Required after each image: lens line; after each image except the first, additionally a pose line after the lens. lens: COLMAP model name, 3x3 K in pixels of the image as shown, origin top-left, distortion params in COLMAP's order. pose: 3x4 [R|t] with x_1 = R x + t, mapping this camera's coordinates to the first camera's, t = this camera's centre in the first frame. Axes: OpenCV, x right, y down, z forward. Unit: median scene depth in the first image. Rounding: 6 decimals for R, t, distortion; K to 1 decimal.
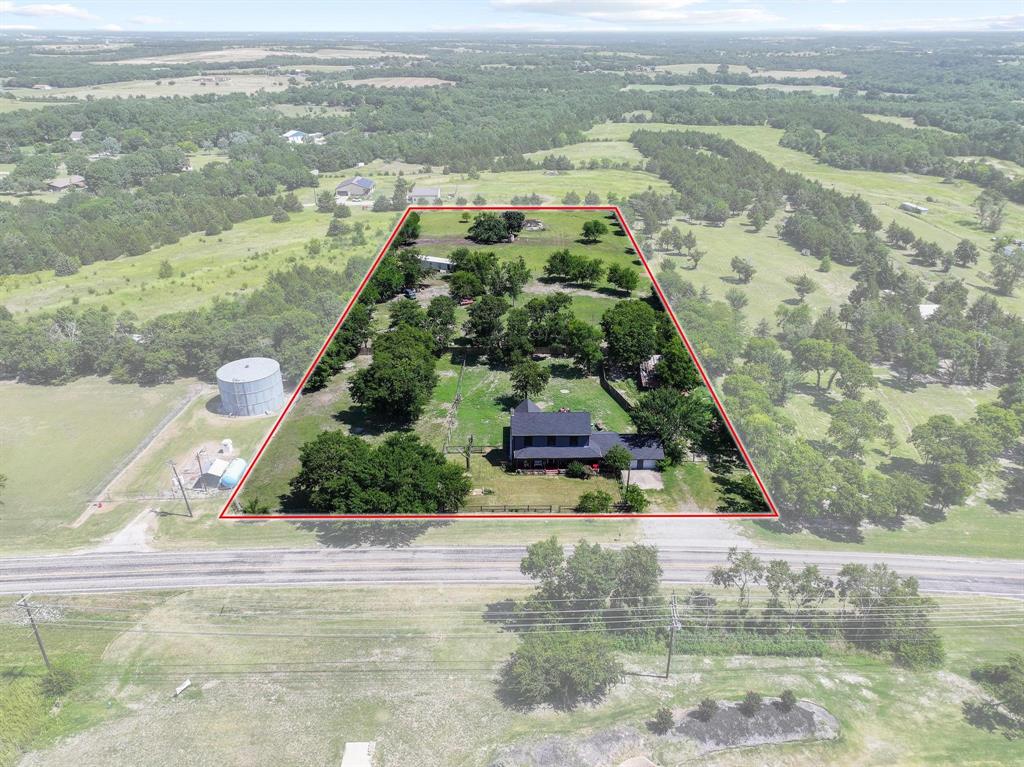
lens RADIAL K [[716.2, 0, 512.0], [0, 716.2, 383.5], [0, 0, 1]] dist [0.002584, 0.012712]
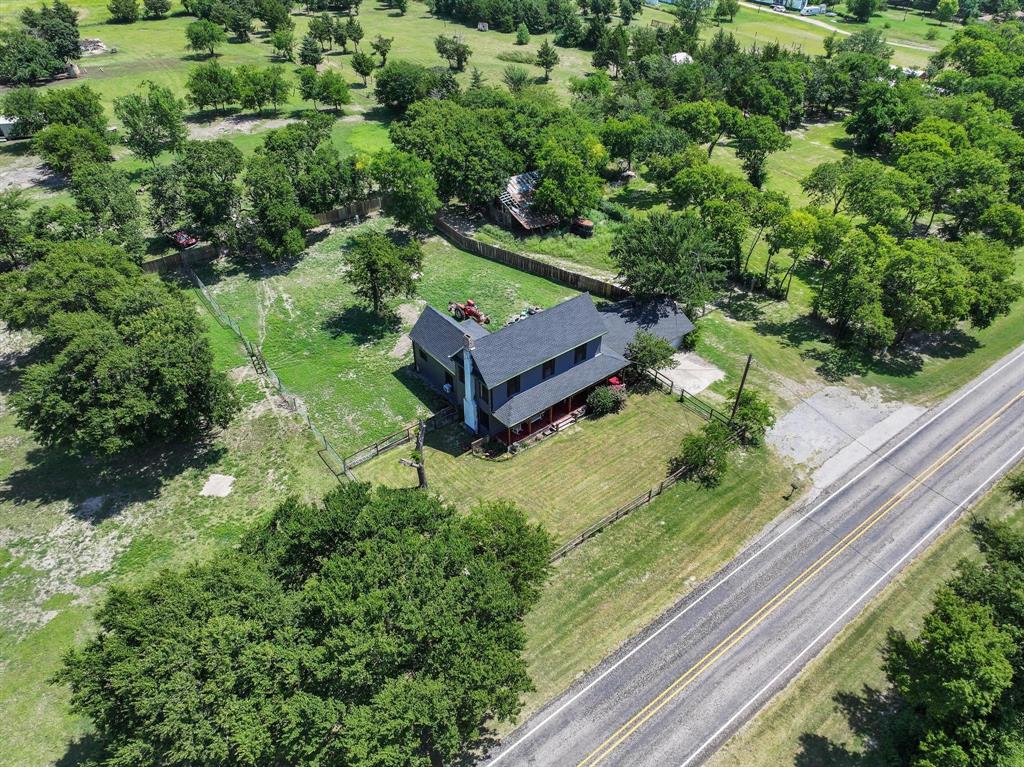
lens RADIAL K [[716.2, 0, 512.0], [0, 716.2, 383.5], [0, 0, 1]] dist [0.002584, 0.012712]
pose [[0.796936, -0.373201, 0.474989, -0.106966], [0.265334, 0.922673, 0.279773, -0.030782], [-0.542671, -0.096930, 0.834334, 0.283844]]
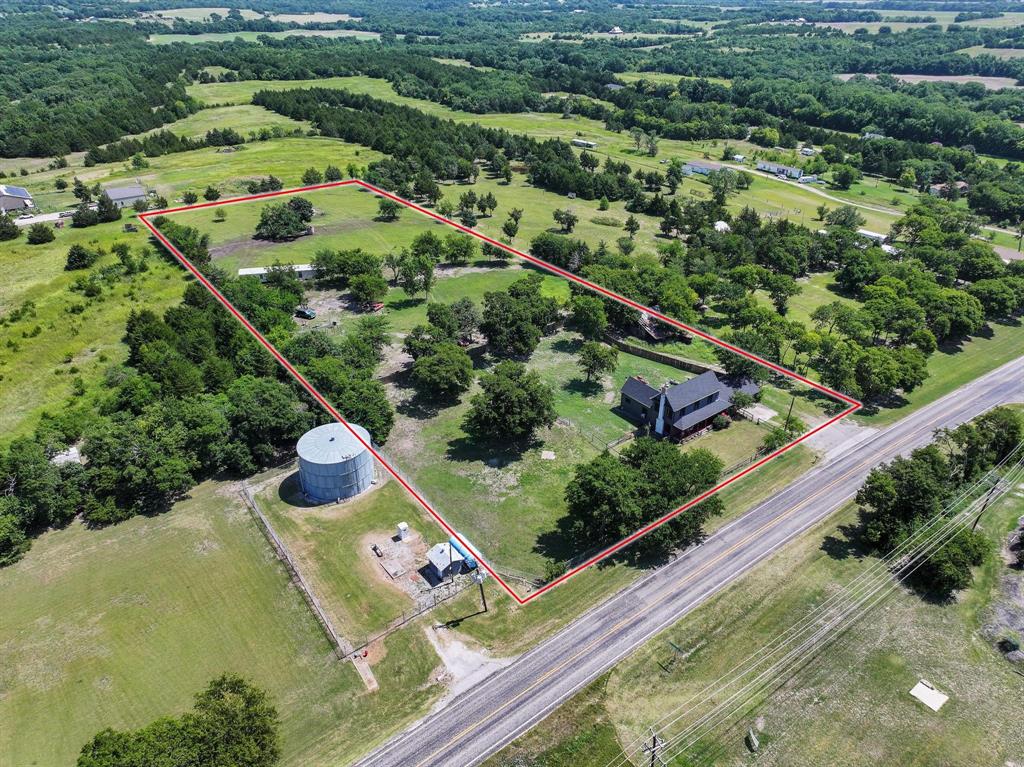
lens RADIAL K [[711.4, 0, 512.0], [0, 711.4, 383.5], [0, 0, 1]] dist [0.003221, 0.003017]
pose [[0.805600, -0.290776, 0.516195, -0.356683], [0.254511, 0.956636, 0.141677, -0.087515], [-0.535007, 0.017243, 0.844672, 0.112288]]
